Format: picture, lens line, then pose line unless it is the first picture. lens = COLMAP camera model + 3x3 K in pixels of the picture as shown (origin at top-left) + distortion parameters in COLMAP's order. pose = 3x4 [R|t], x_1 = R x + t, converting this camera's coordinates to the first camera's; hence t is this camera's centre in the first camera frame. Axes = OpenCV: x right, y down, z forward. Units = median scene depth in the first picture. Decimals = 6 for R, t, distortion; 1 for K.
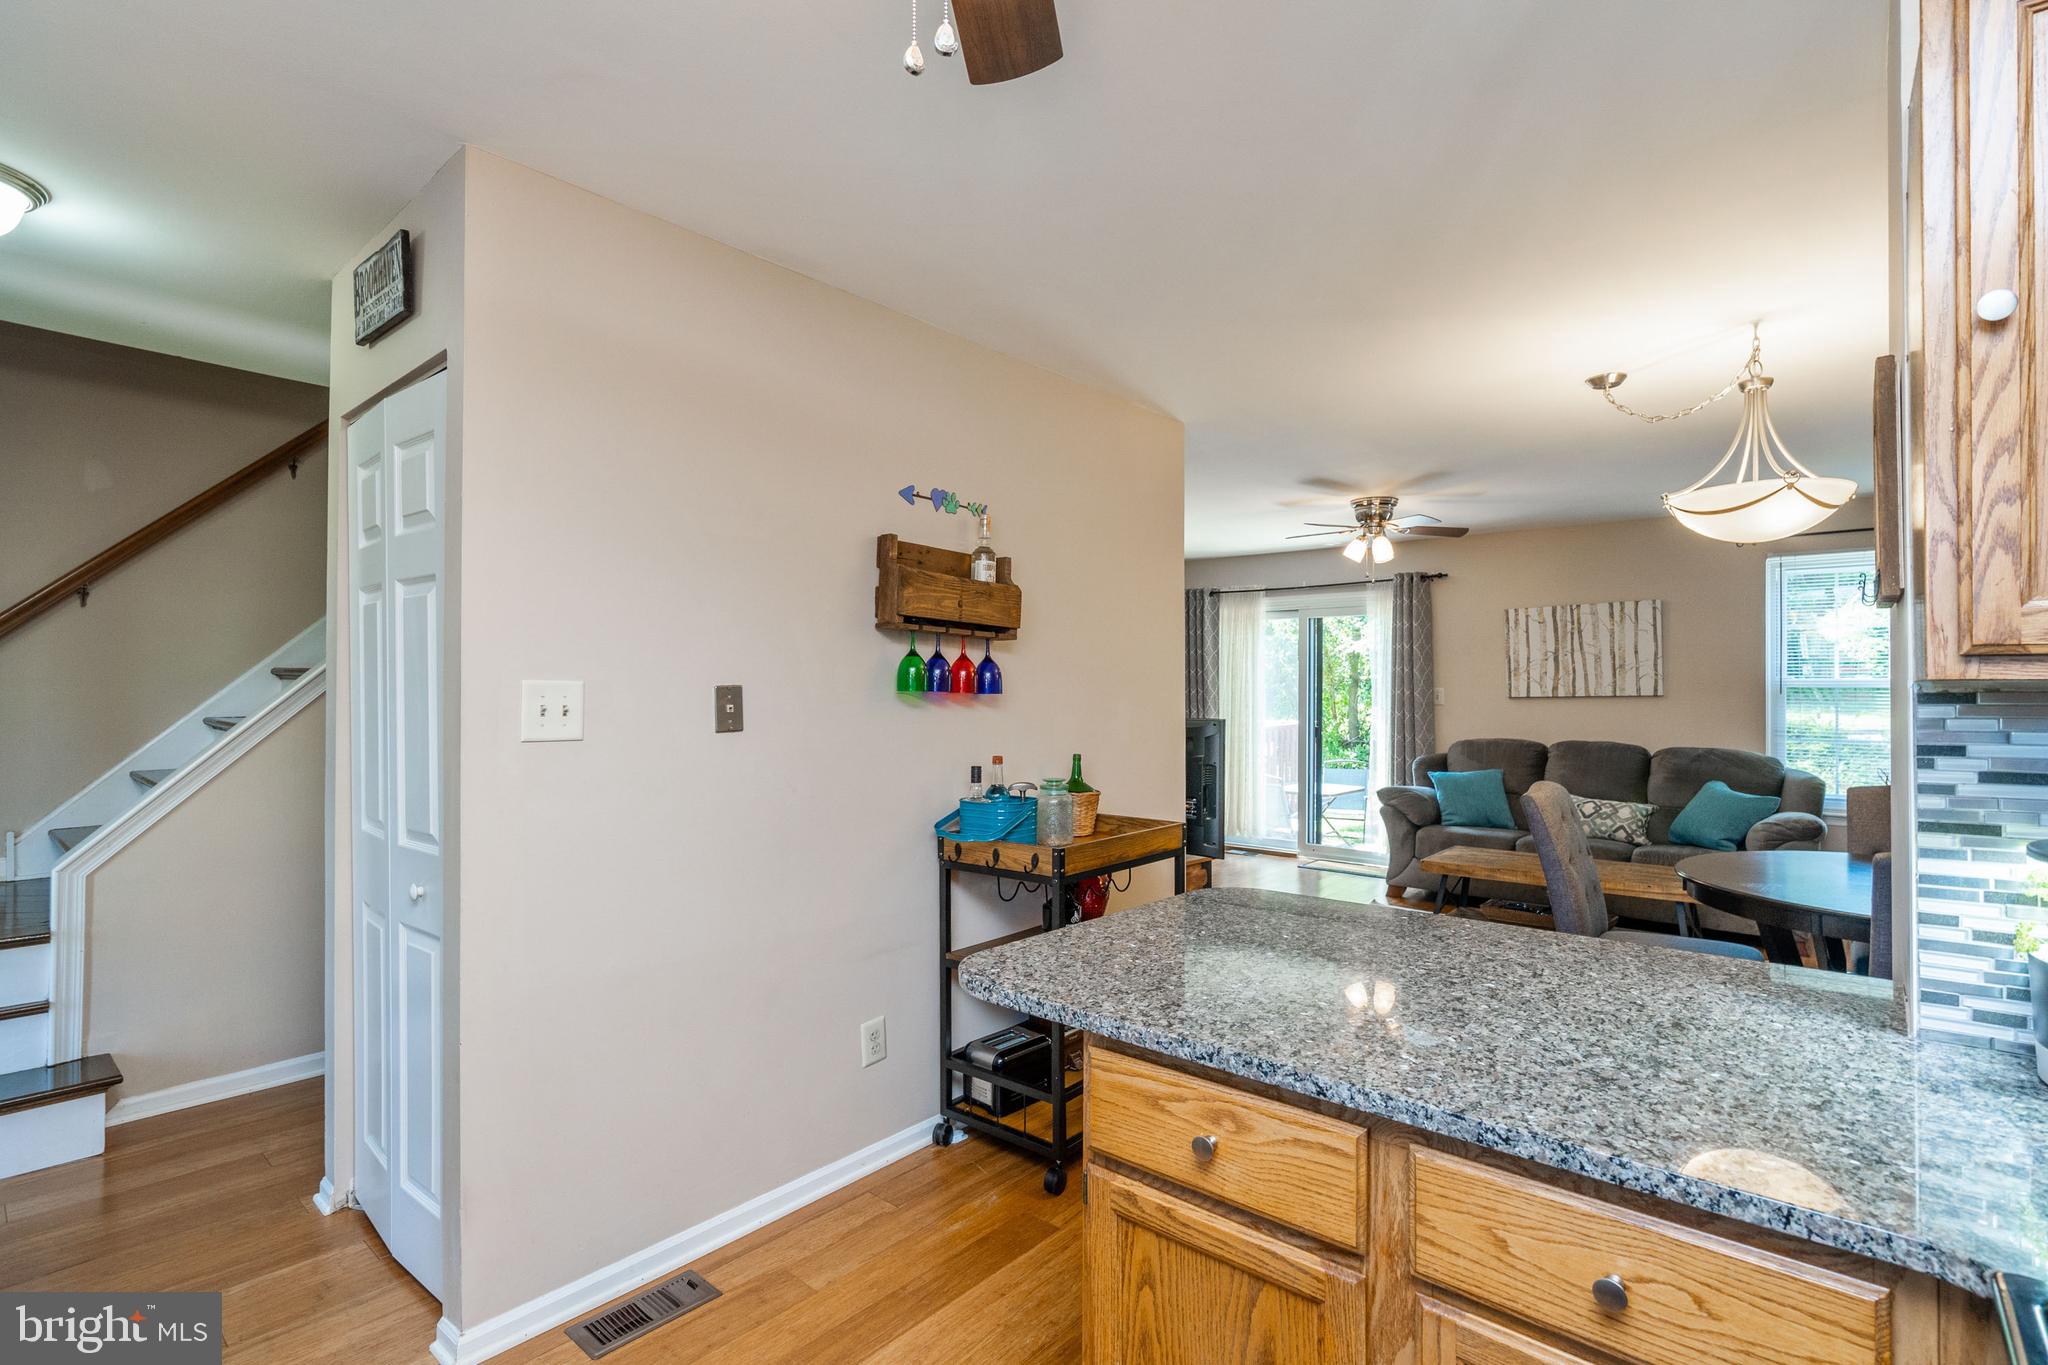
lens RADIAL K [[941.3, 0, 1014.0], [0, 941.3, 687.7], [0, 0, 1]] dist [-0.004148, 0.002219]
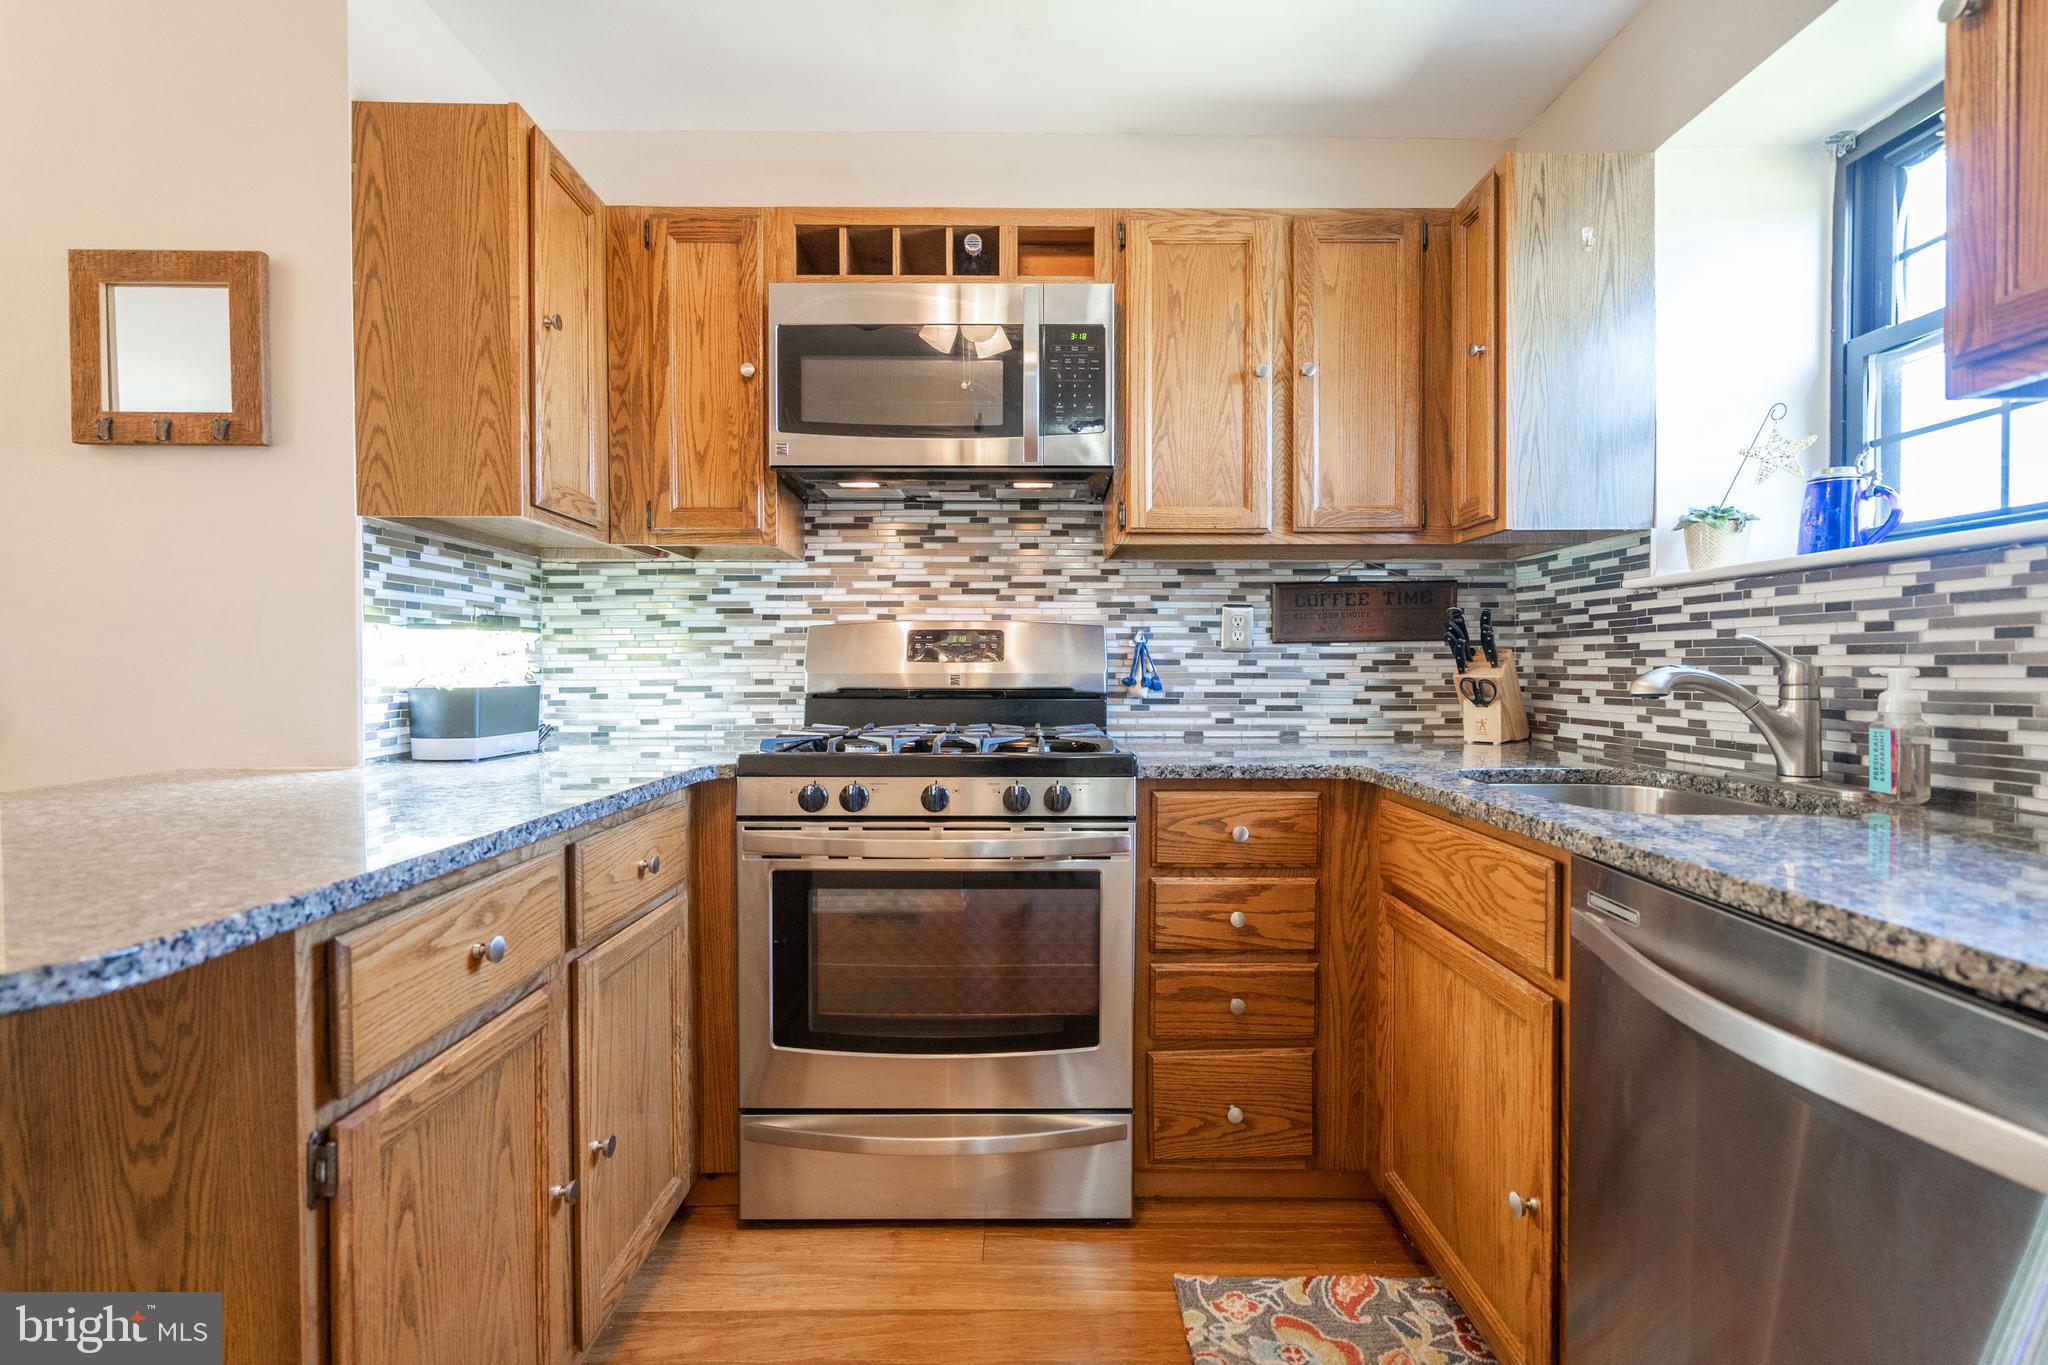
lens RADIAL K [[941.3, 0, 1030.3], [0, 941.3, 678.2], [0, 0, 1]] dist [-0.004148, 0.002219]
pose [[-0.675620, -0.011783, 0.737156, -0.157322], [-0.002173, 0.999900, 0.013991, 0.043510], [-0.737247, 0.007851, -0.675578, 0.243270]]
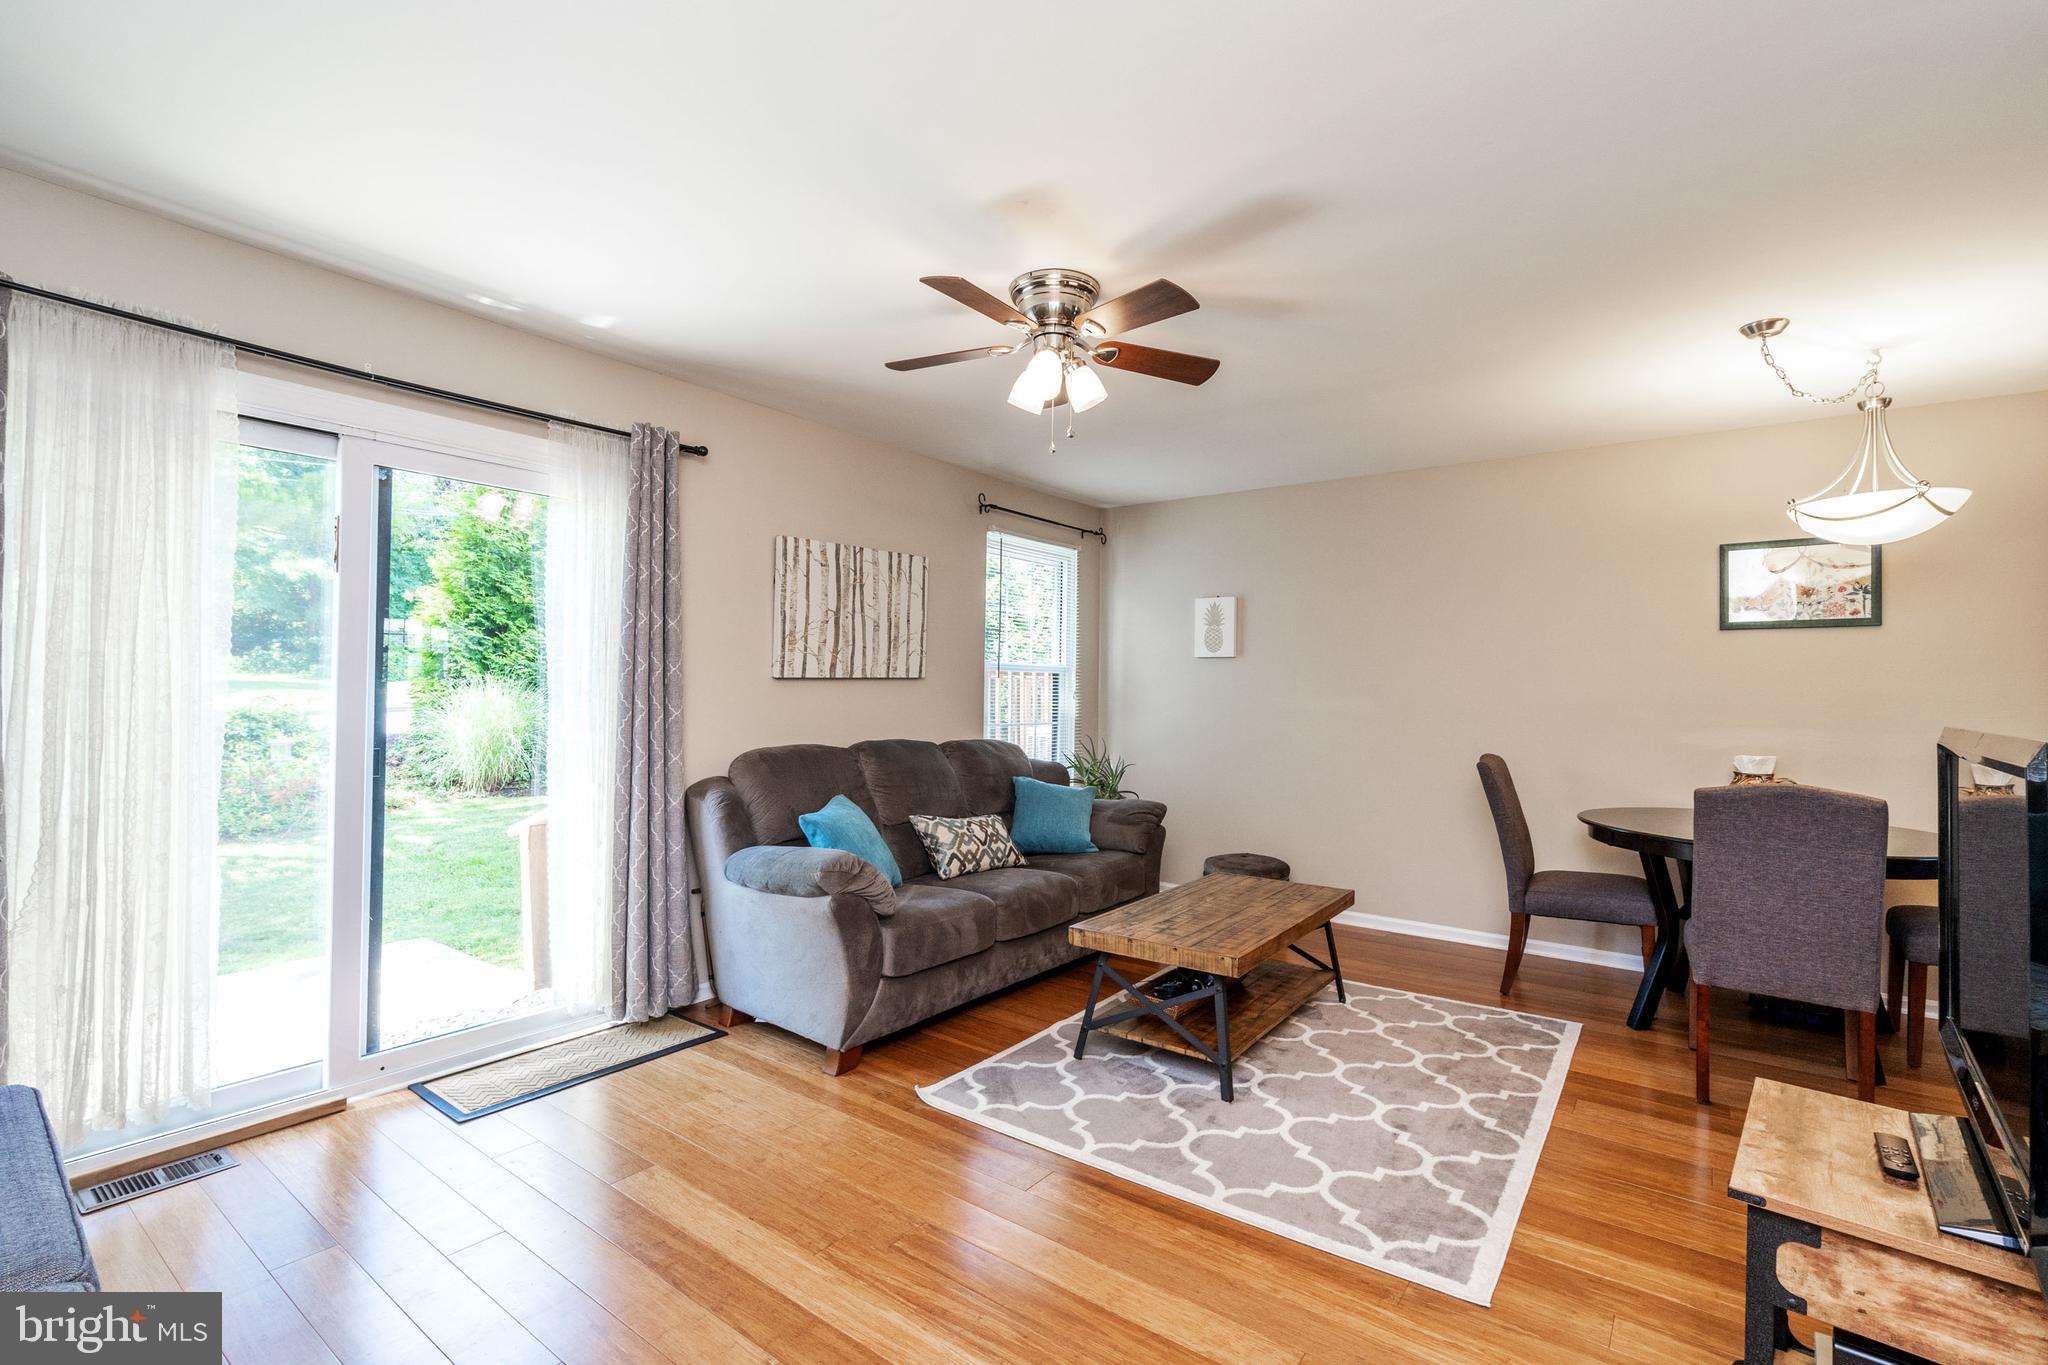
lens RADIAL K [[941.3, 0, 1020.2], [0, 941.3, 687.0], [0, 0, 1]] dist [-0.004148, 0.002219]
pose [[-0.092232, -0.001568, 0.995736, -0.106744], [-0.016149, 0.999870, 0.000079, 0.014076], [-0.995607, -0.016073, -0.092246, 0.966617]]
